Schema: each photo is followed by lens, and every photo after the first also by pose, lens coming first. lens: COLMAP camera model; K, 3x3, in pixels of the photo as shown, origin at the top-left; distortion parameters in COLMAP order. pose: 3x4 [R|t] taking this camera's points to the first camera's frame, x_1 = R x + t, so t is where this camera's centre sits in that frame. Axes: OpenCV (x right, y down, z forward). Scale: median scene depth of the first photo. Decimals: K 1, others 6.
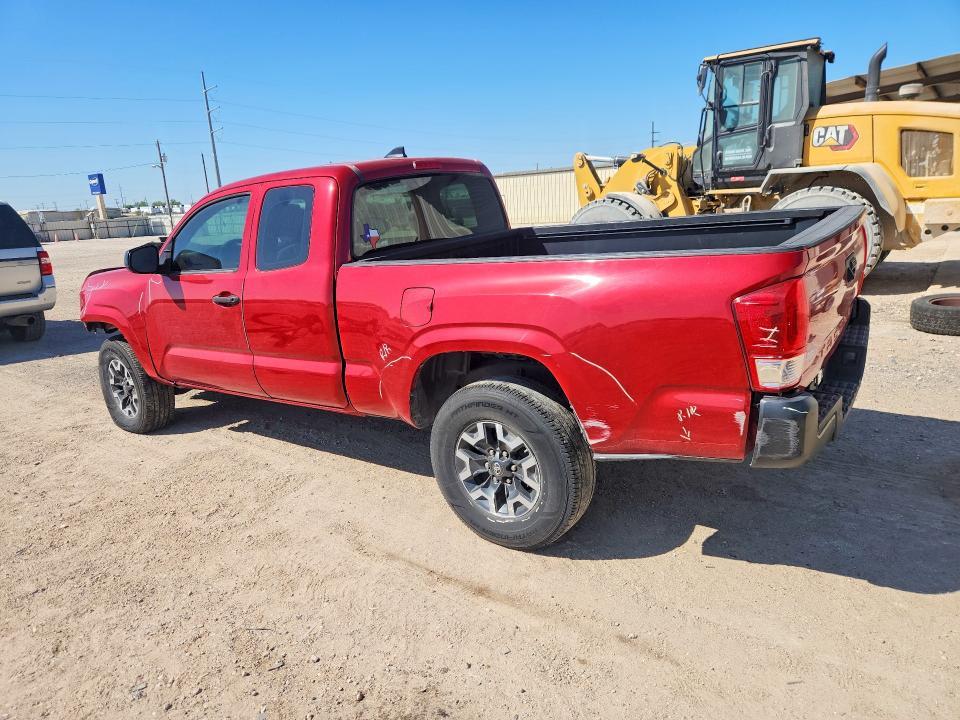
lens RADIAL K [[644.6, 0, 477.1], [0, 644.6, 359.5], [0, 0, 1]] dist [0.044909, -0.039963]
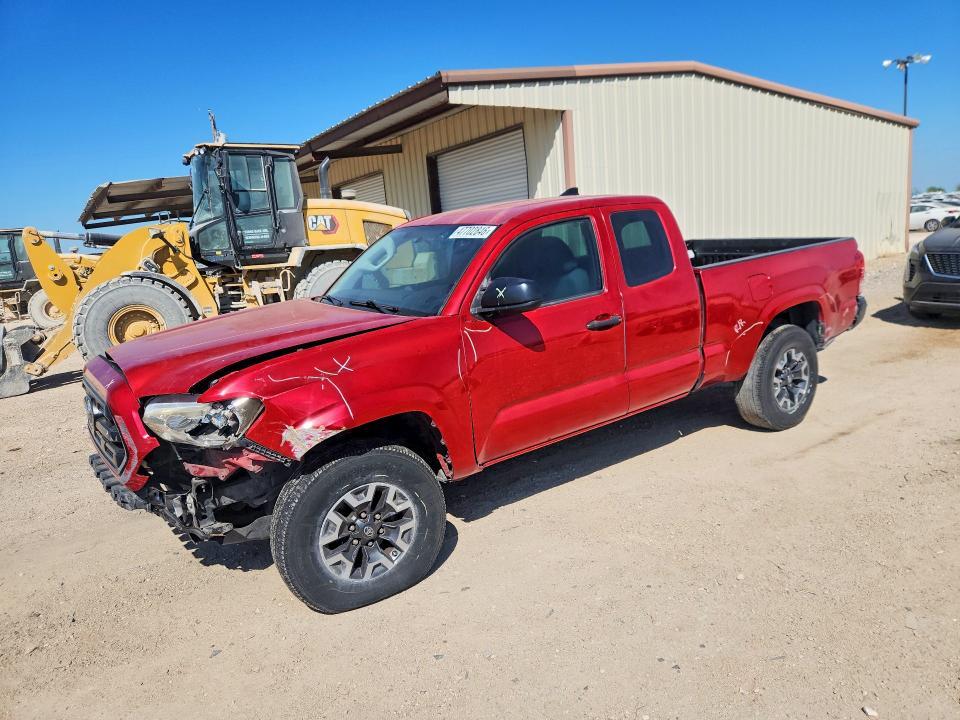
lens RADIAL K [[644.6, 0, 477.1], [0, 644.6, 359.5], [0, 0, 1]] dist [0.044909, -0.039963]
pose [[0.322443, -0.136297, 0.936725, -0.565743], [0.285426, 0.957520, 0.041072, -0.055339], [-0.902531, 0.254122, 0.347649, 0.360333]]
